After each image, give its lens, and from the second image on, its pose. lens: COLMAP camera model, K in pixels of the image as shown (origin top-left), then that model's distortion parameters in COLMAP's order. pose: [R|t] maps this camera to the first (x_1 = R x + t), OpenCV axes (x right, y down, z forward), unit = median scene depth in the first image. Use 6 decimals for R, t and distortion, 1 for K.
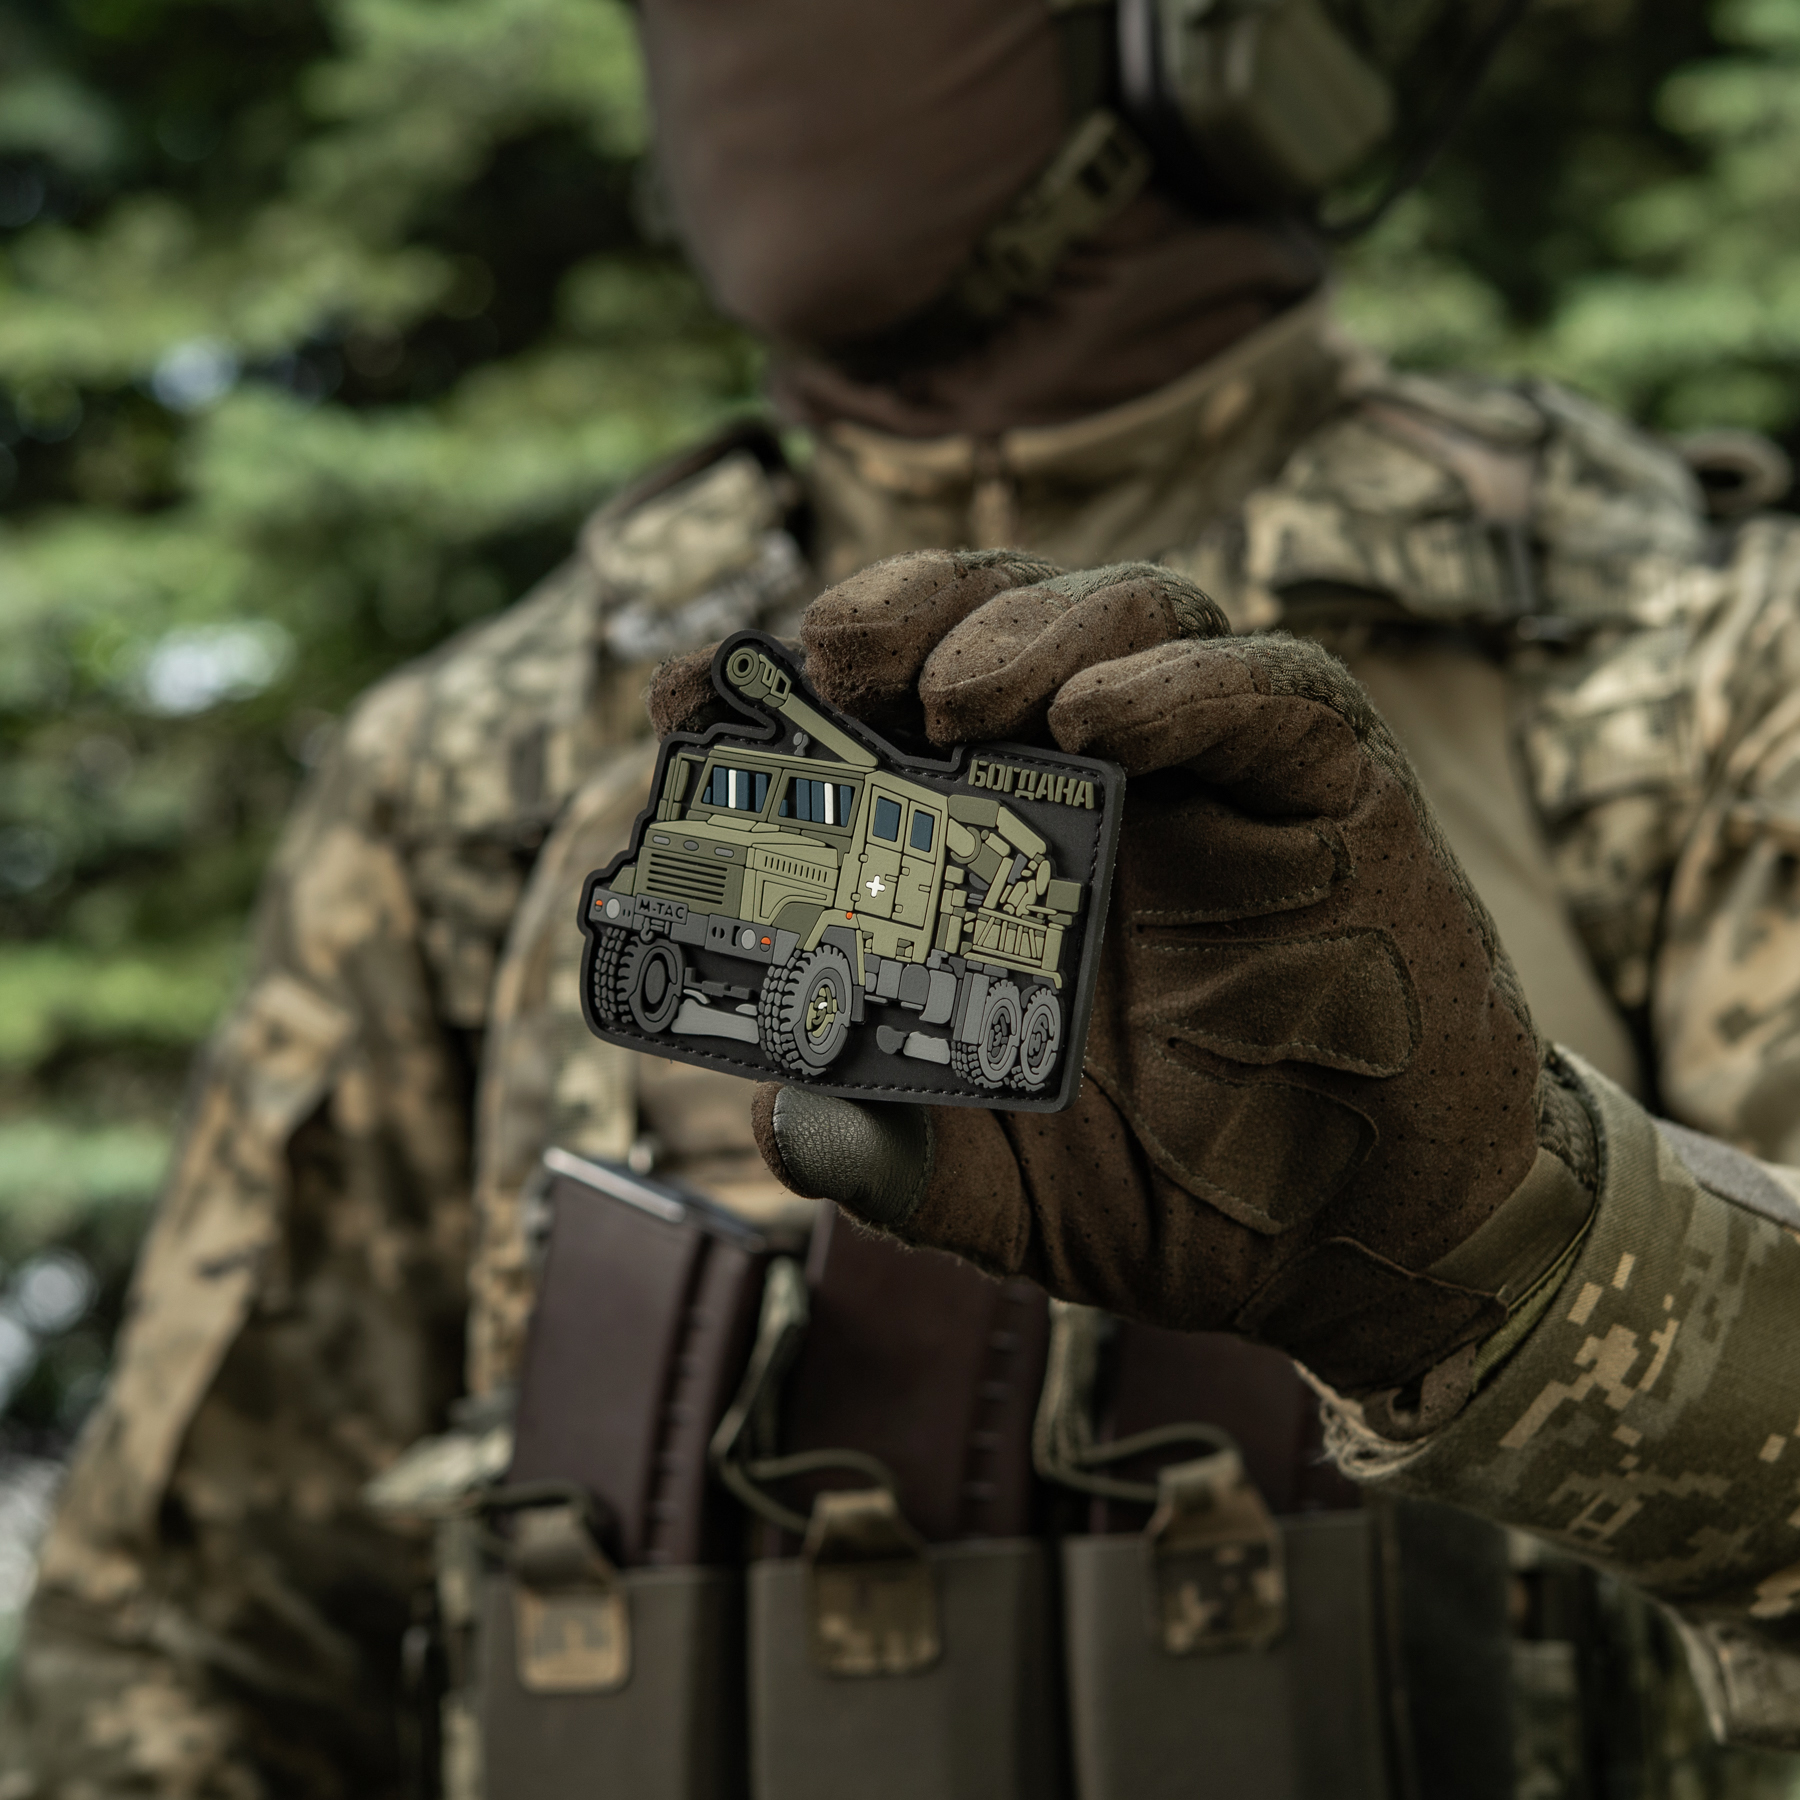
lens RADIAL K [[5016.7, 0, 898.3], [0, 5016.7, 841.5], [0, 0, 1]] dist [-0.050508, 0.083409]
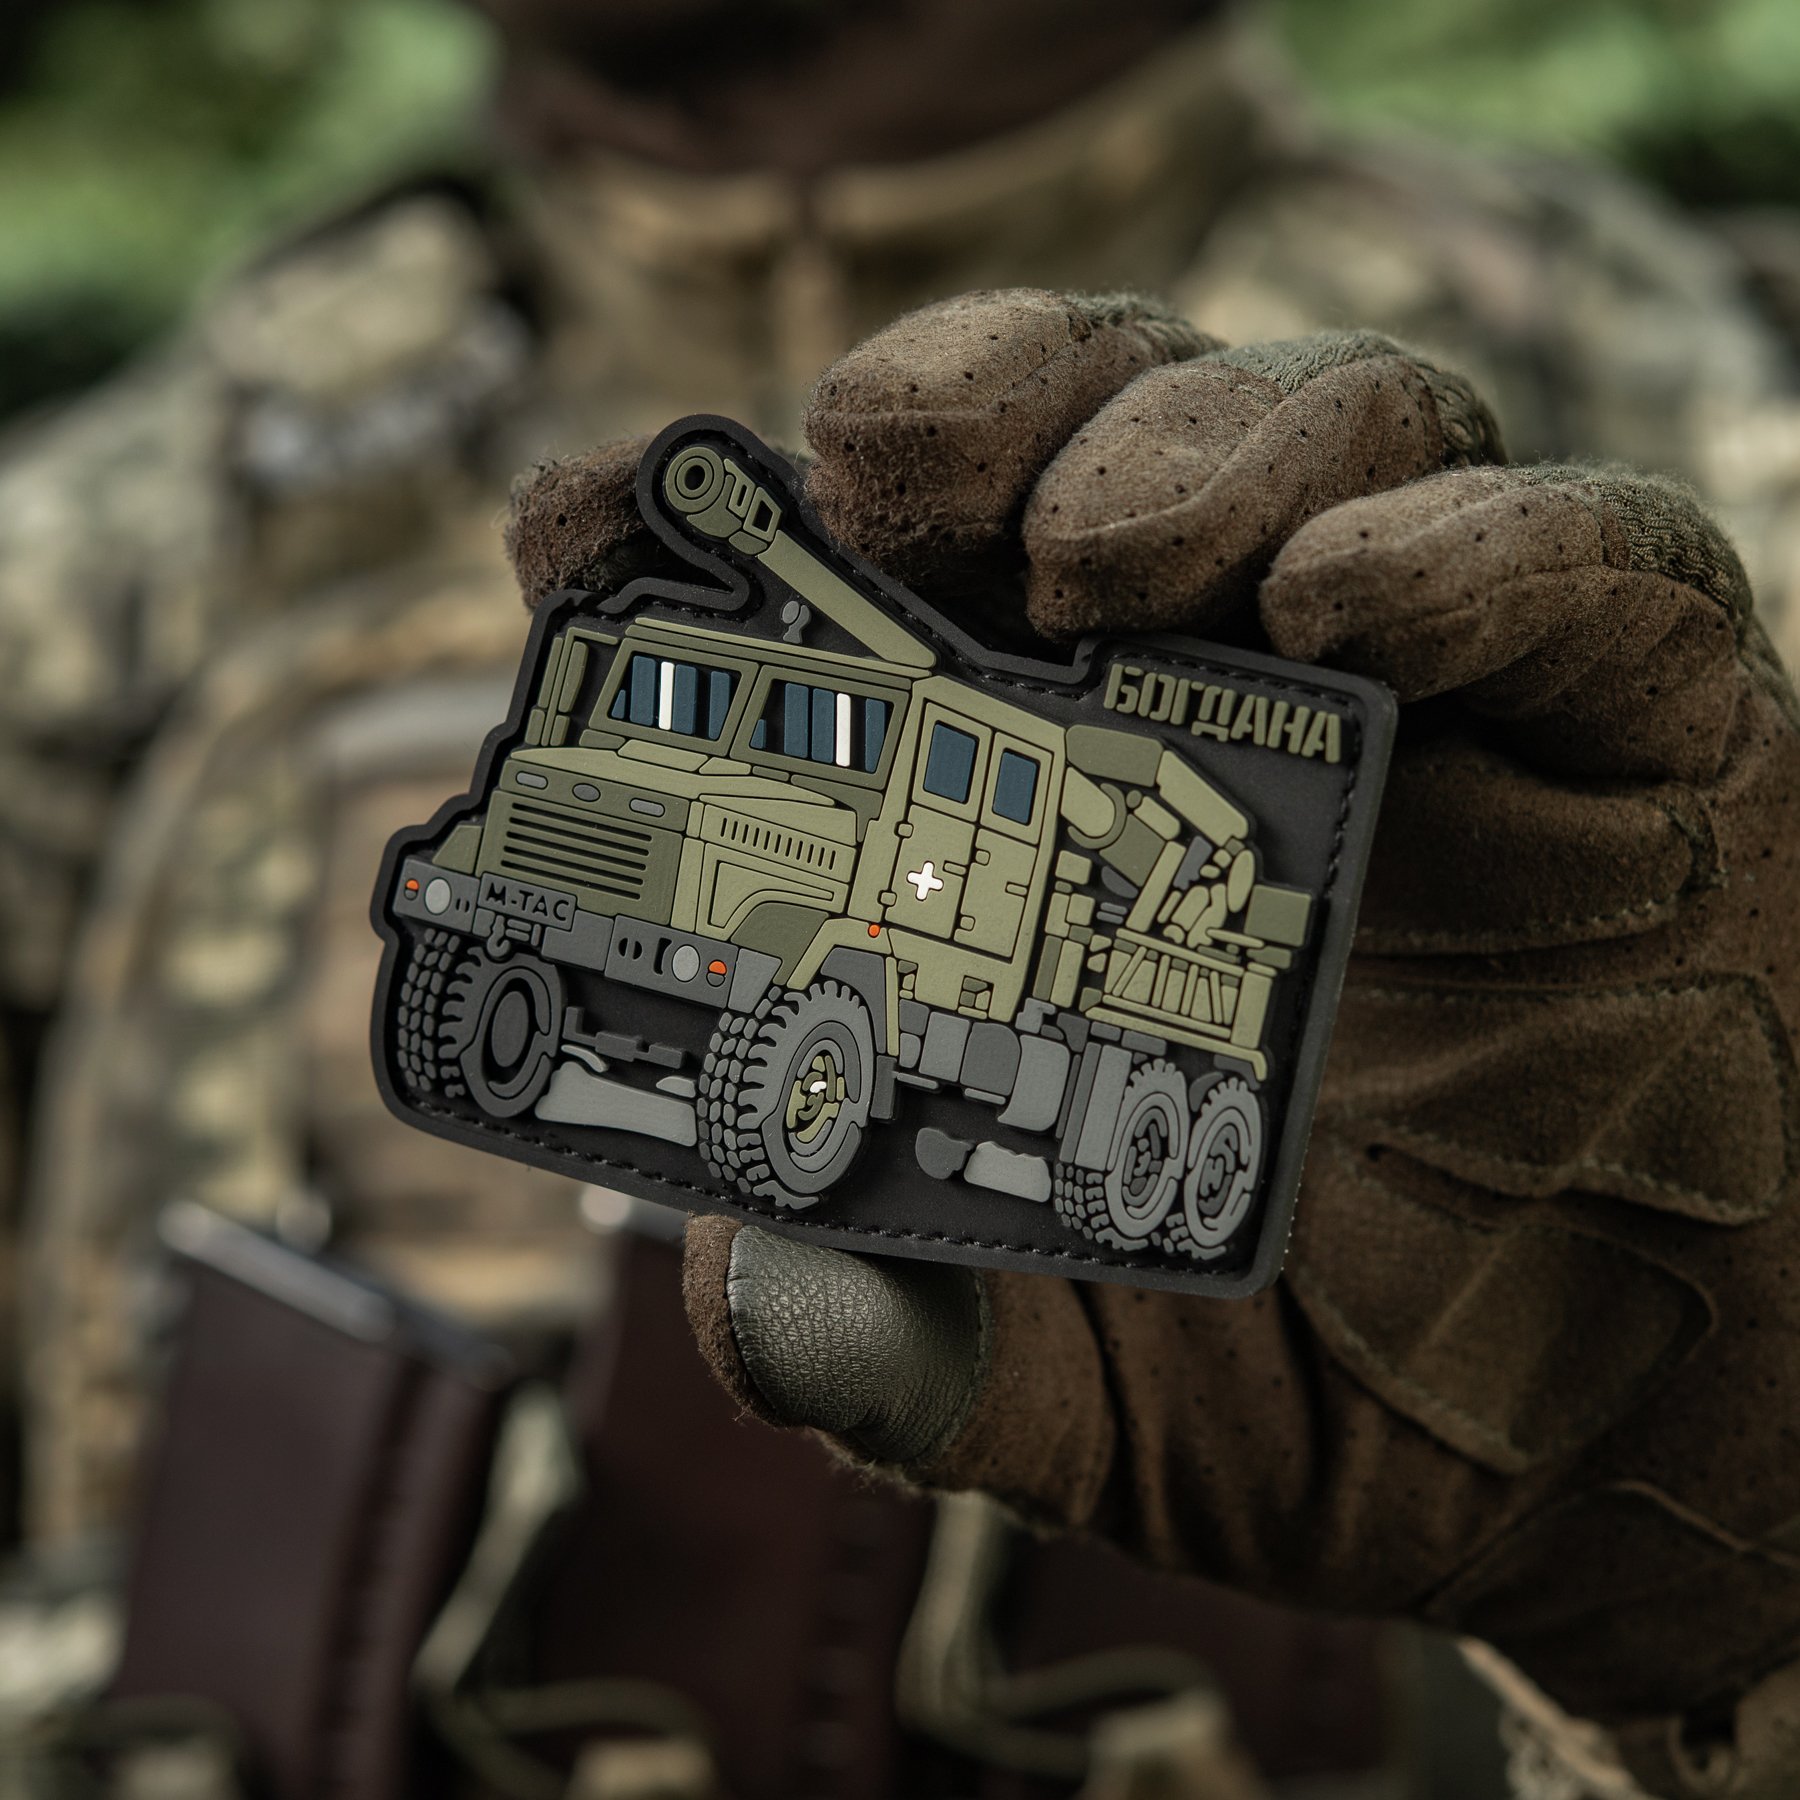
lens RADIAL K [[5016.7, 0, 898.3], [0, 5016.7, 841.5], [0, 0, 1]] dist [-0.050508, 0.083409]
pose [[0.993086, 0.035487, 0.111893, -0.069883], [-0.039257, 0.998727, 0.031669, -0.013041], [-0.110626, -0.035842, 0.993216, 0.437516]]
